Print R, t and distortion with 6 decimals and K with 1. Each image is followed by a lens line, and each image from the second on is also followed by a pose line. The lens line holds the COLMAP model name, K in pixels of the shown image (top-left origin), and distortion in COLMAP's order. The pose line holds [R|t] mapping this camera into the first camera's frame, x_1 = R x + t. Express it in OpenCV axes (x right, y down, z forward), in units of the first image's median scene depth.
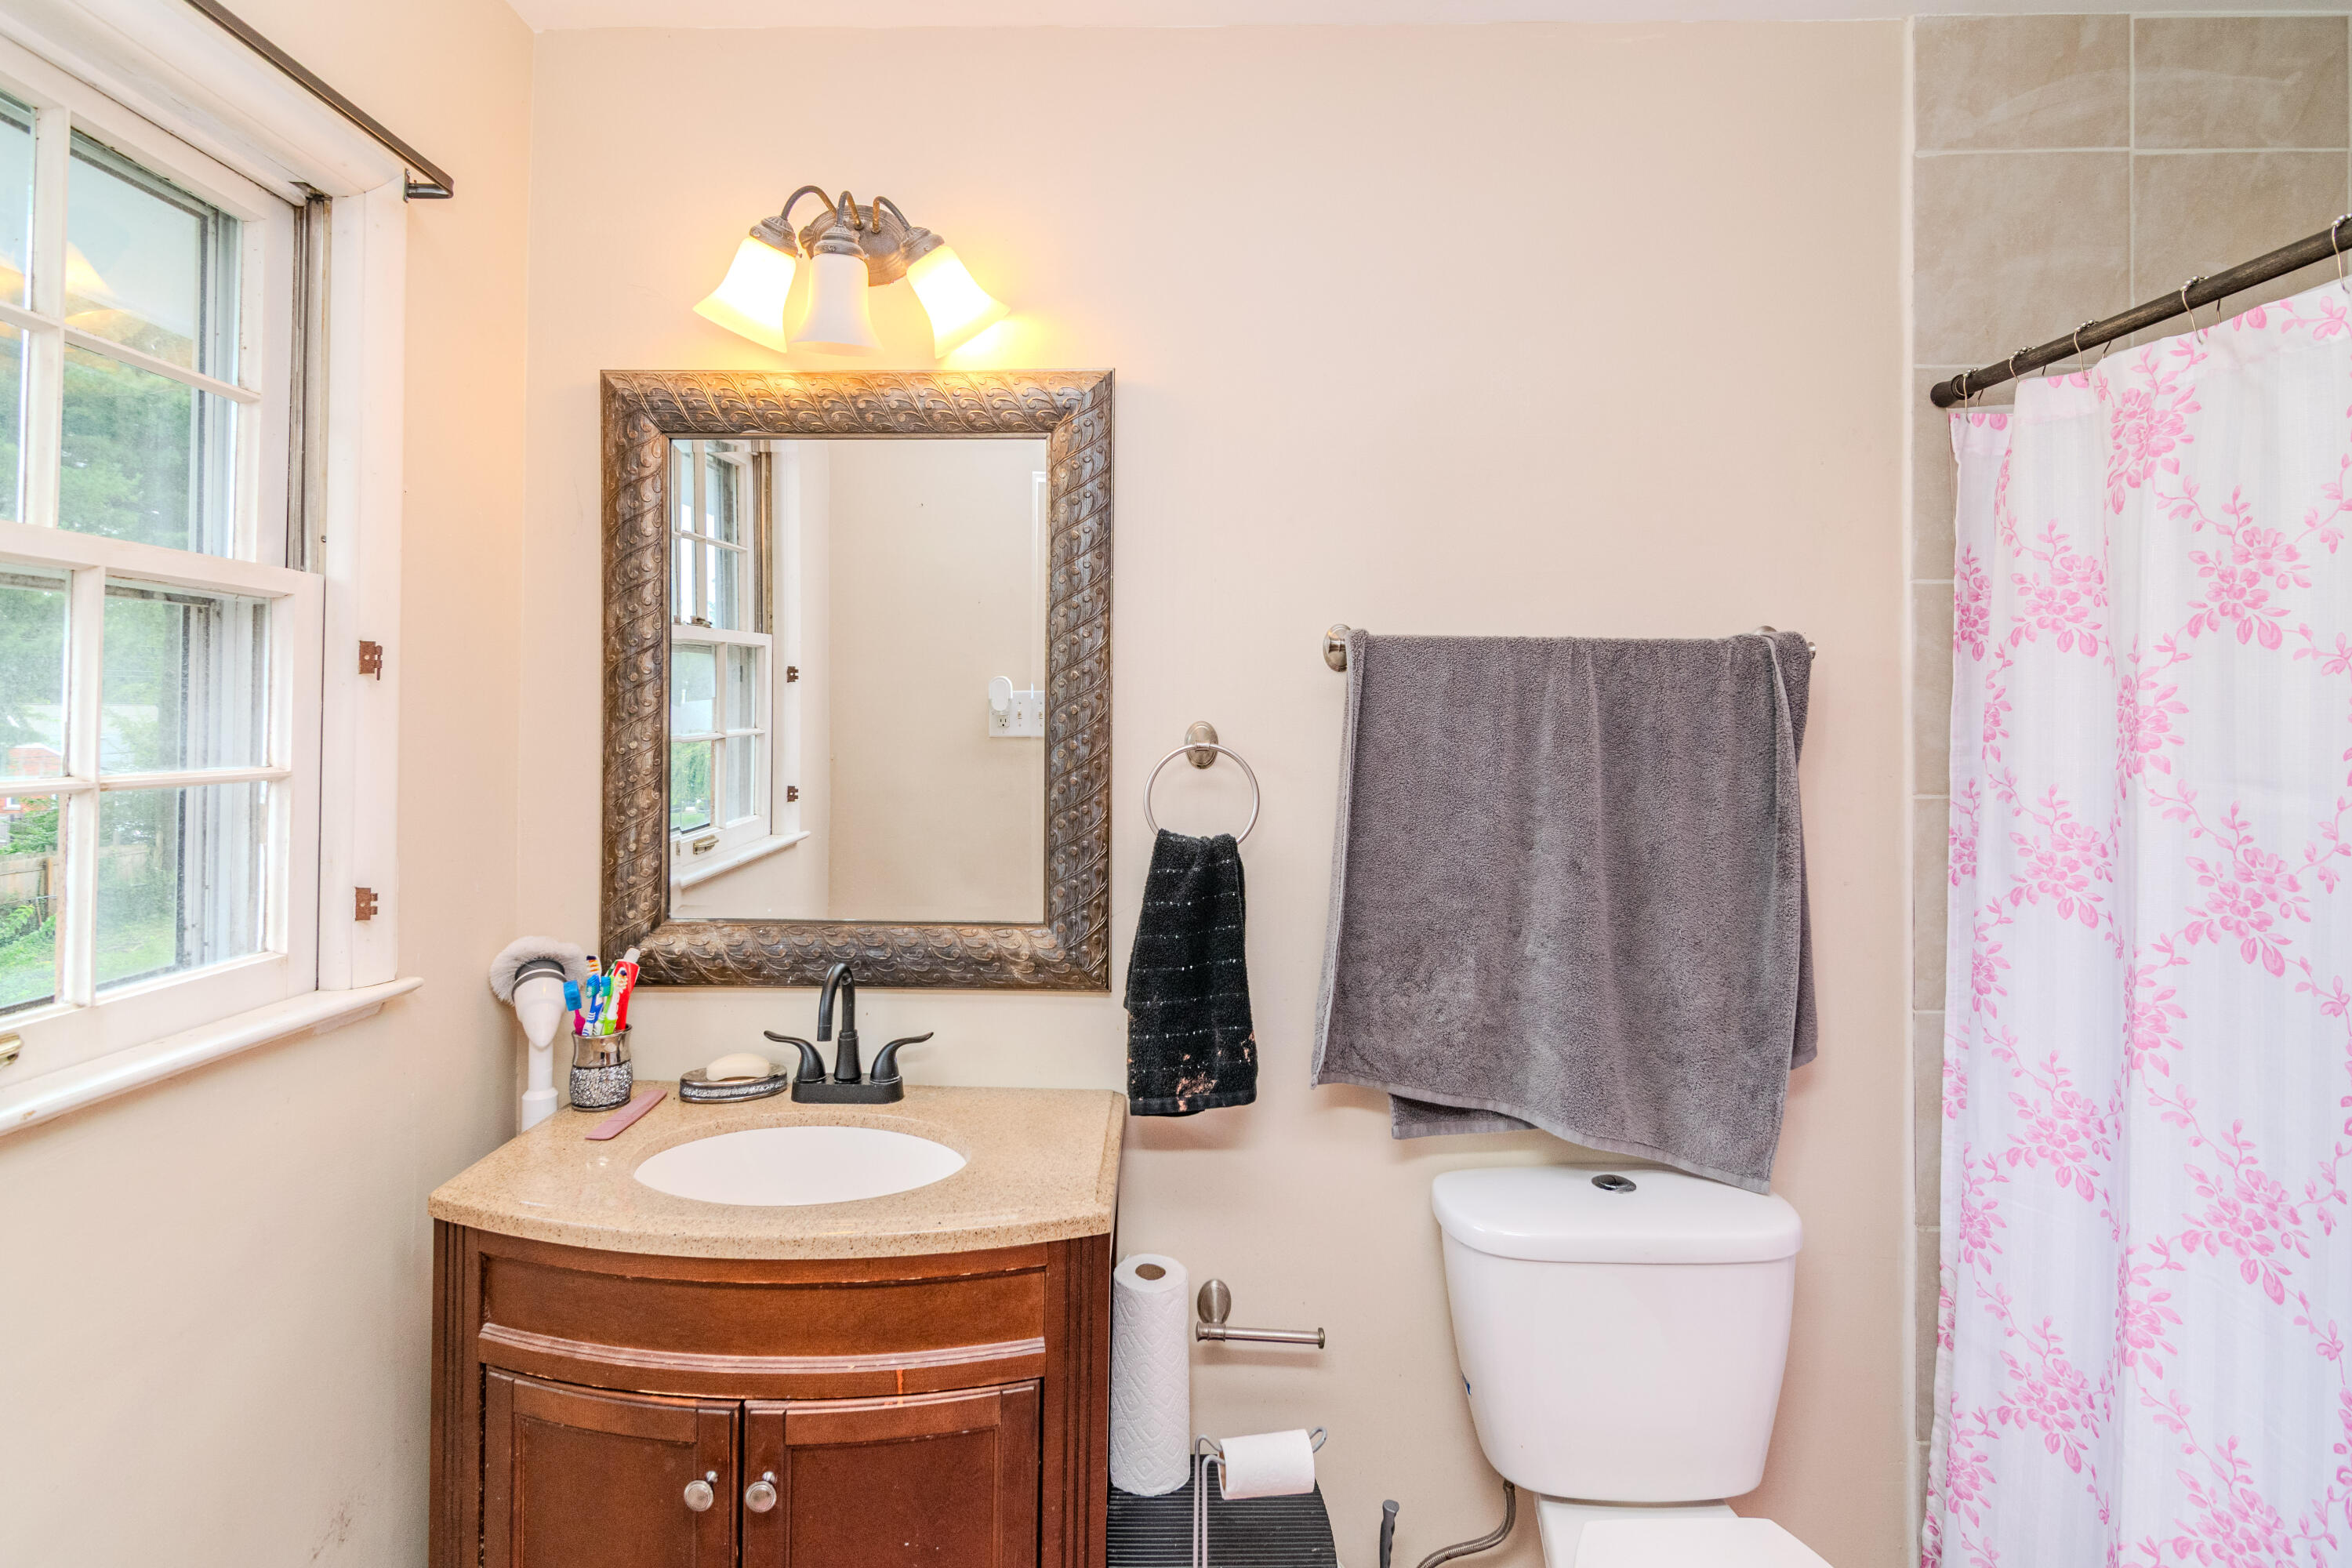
lens RADIAL K [[1145.3, 0, 1160.0], [0, 1145.3, 730.0], [0, 0, 1]] dist [-0.005813, -0.001040]
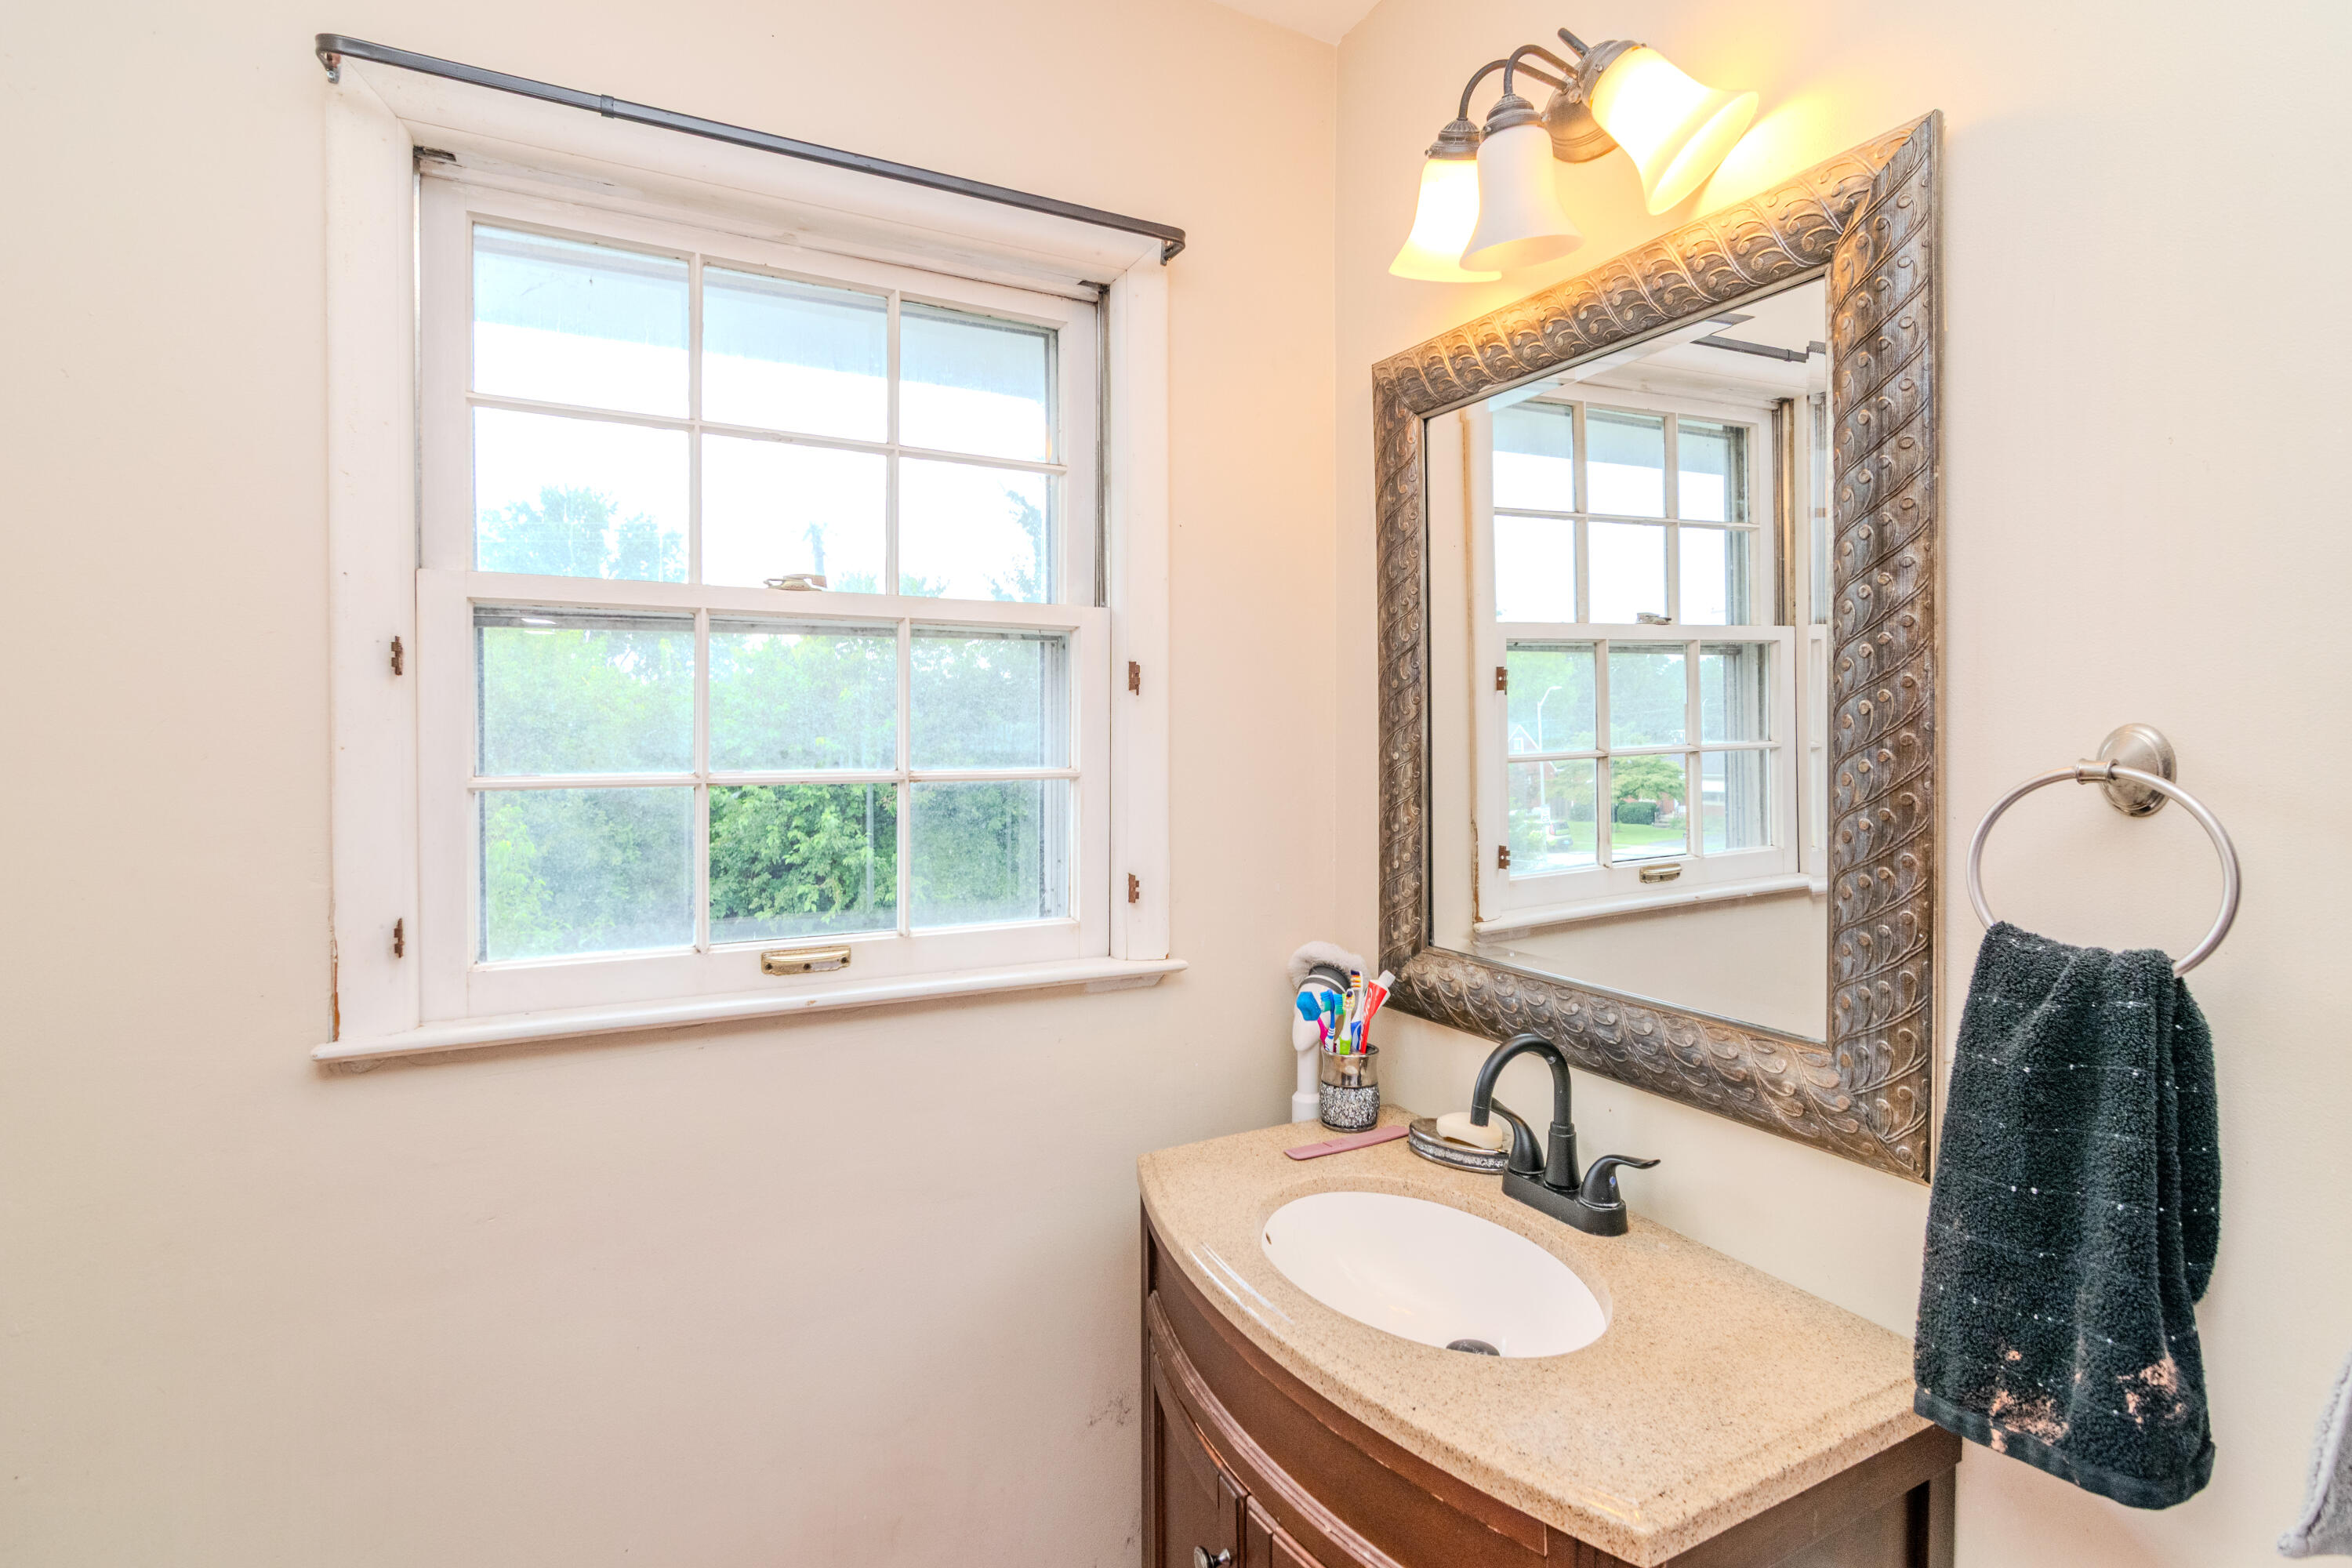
lens RADIAL K [[1145.3, 0, 1179.1], [0, 1145.3, 763.8], [0, 0, 1]] dist [-0.005813, -0.001040]
pose [[0.490808, 0.018815, -0.871065, 0.287719], [-0.005776, 0.999815, 0.018341, 0.003371], [0.871249, -0.003971, 0.490826, 0.401699]]
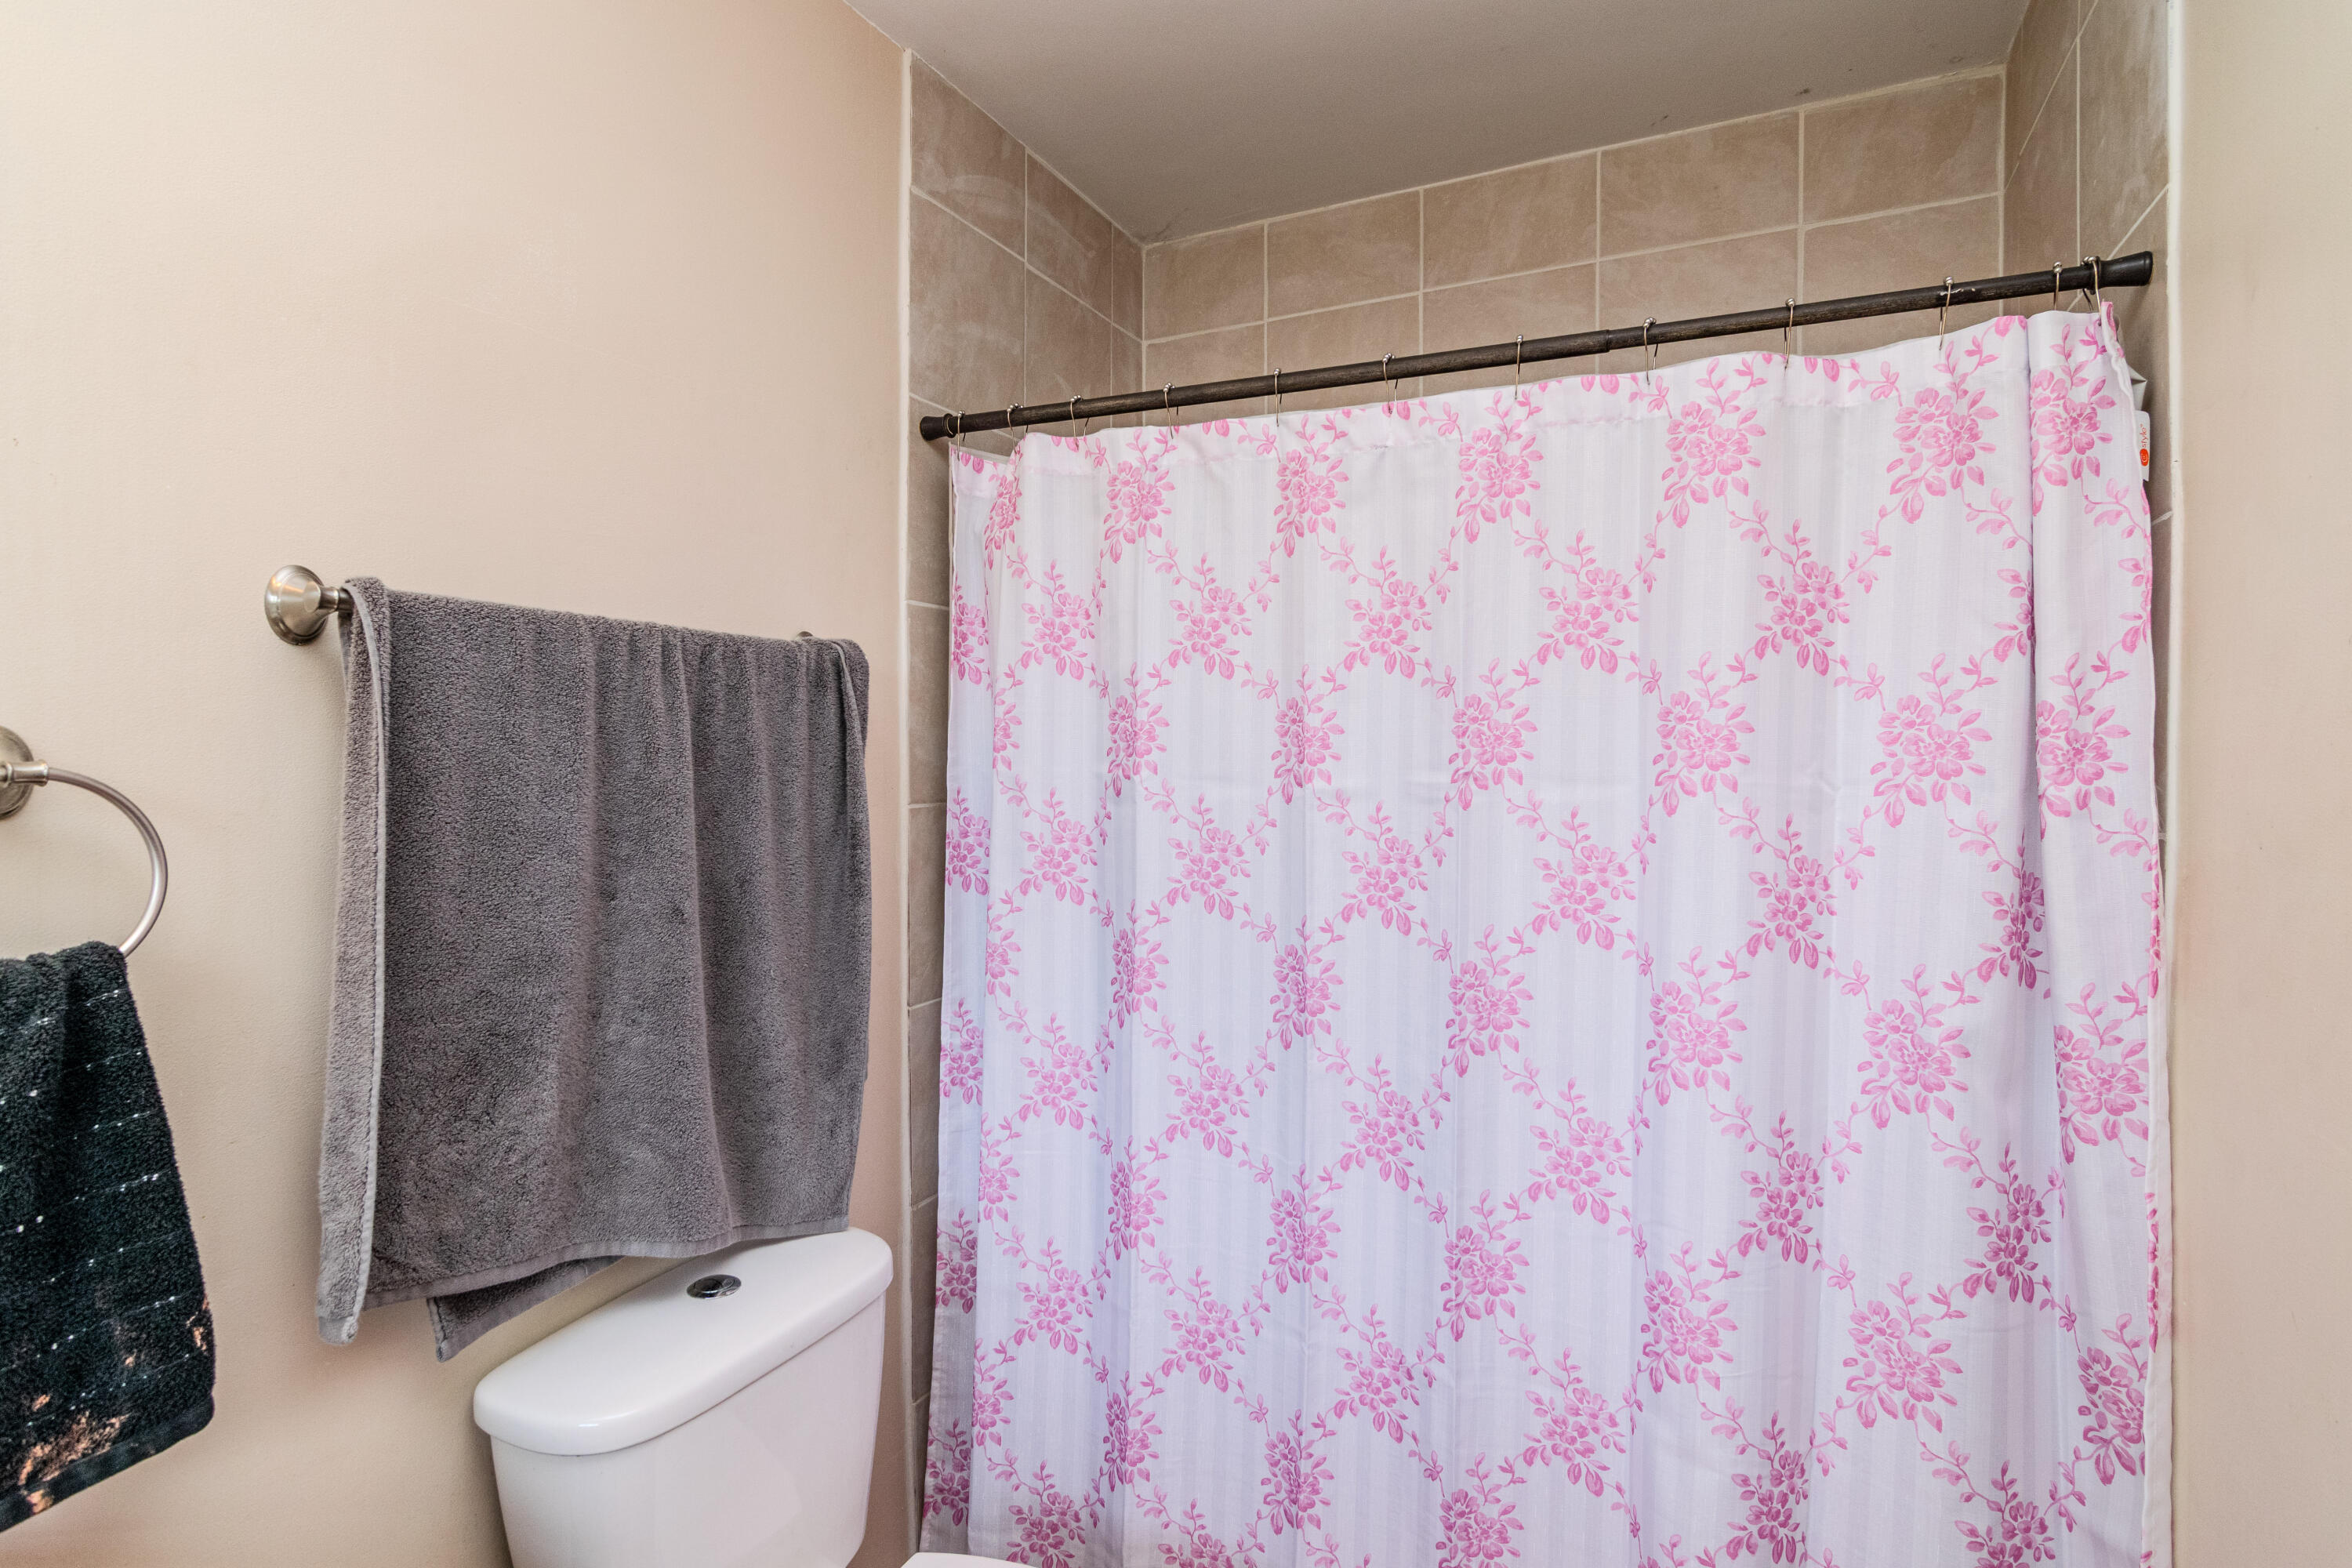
lens RADIAL K [[1145.3, 0, 1172.4], [0, 1145.3, 792.8], [0, 0, 1]] dist [-0.005813, -0.001040]
pose [[0.422152, -0.038075, 0.905725, -0.204441], [0.010371, 0.999255, 0.037173, 0.009069], [-0.906466, -0.006300, 0.422232, 0.348303]]
